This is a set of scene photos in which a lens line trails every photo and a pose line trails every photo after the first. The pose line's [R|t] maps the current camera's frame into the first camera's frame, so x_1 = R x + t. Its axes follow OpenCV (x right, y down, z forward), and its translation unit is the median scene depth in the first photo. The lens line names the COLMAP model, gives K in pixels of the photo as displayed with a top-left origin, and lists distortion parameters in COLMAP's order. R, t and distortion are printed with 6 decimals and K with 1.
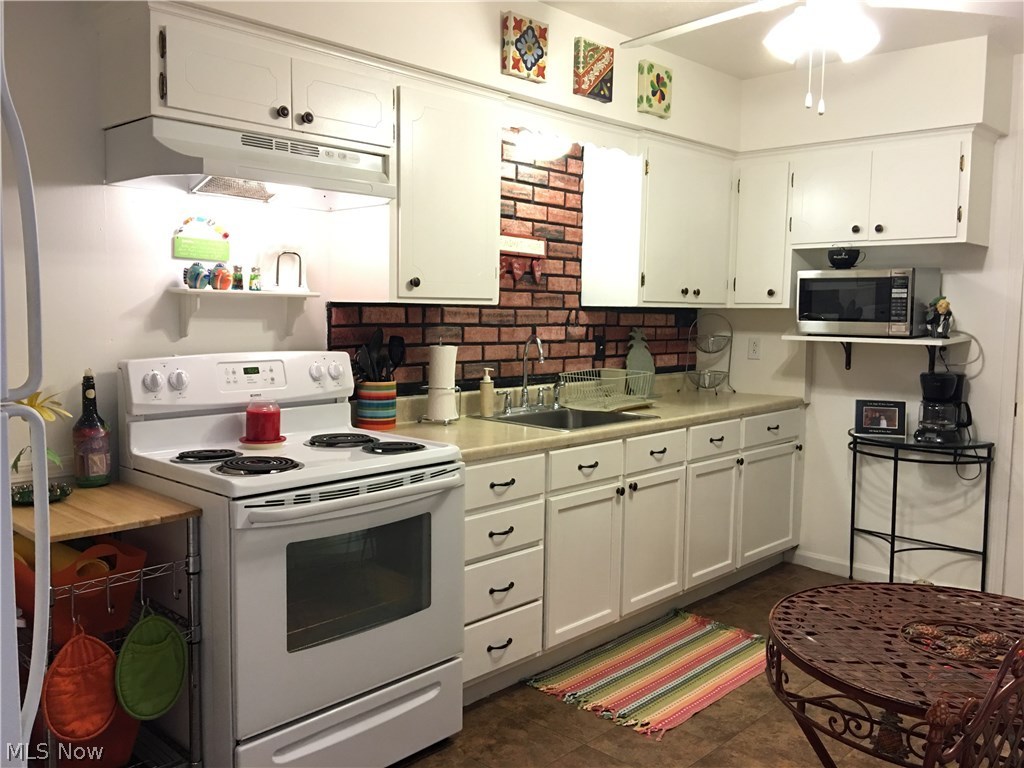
lens RADIAL K [[846.8, 0, 512.0], [0, 846.8, 384.0], [0, 0, 1]] dist [0.094204, -0.145913]
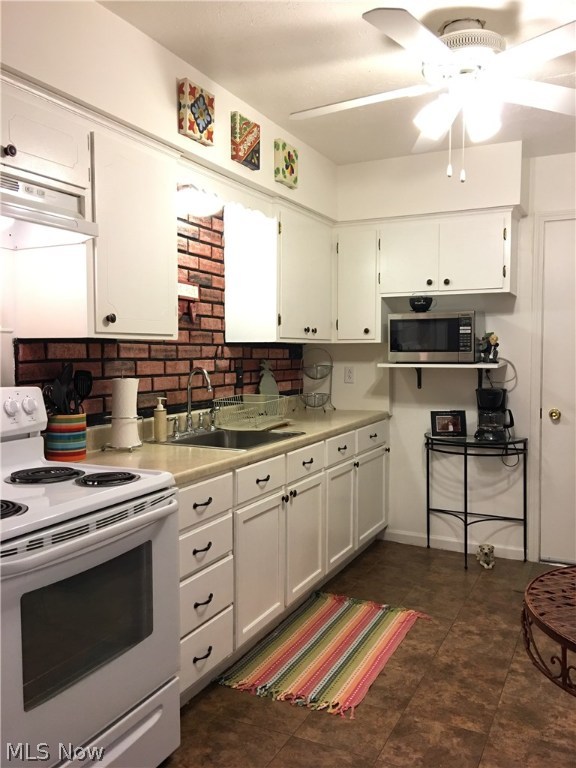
lens RADIAL K [[635.1, 0, 291.2], [0, 635.1, 382.4], [0, 0, 1]] dist [0.094204, -0.145913]
pose [[0.953193, -0.030831, 0.300786, -0.110995], [0.041971, 0.998649, -0.030643, -0.005418], [-0.299435, 0.041833, 0.953199, 0.141408]]
